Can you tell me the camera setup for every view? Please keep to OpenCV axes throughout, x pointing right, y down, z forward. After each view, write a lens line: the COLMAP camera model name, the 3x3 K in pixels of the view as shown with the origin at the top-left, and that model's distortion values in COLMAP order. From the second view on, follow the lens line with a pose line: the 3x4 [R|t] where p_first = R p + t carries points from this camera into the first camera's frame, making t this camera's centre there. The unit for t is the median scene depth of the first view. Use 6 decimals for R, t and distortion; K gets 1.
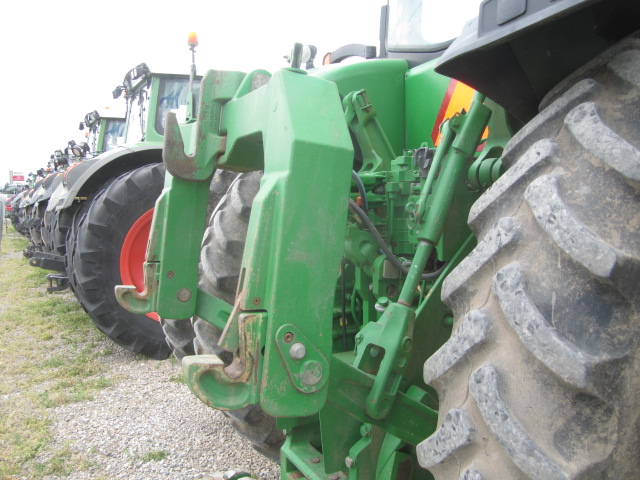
lens RADIAL K [[529.4, 0, 319.6], [0, 529.4, 240.4], [0, 0, 1]] dist [-0.052270, 0.020428]
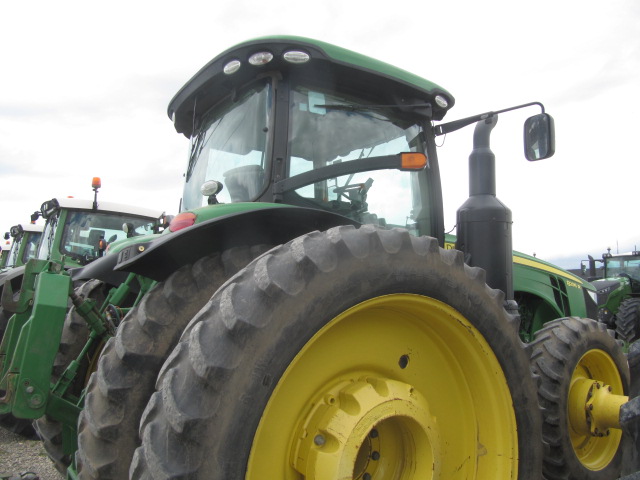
lens RADIAL K [[529.4, 0, 321.4], [0, 529.4, 239.3], [0, 0, 1]] dist [-0.052270, 0.020428]
pose [[0.994124, 0.035796, 0.102162, 0.712967], [-0.015171, 0.980502, -0.195920, -0.015542], [-0.107183, 0.193219, 0.975284, -1.129401]]
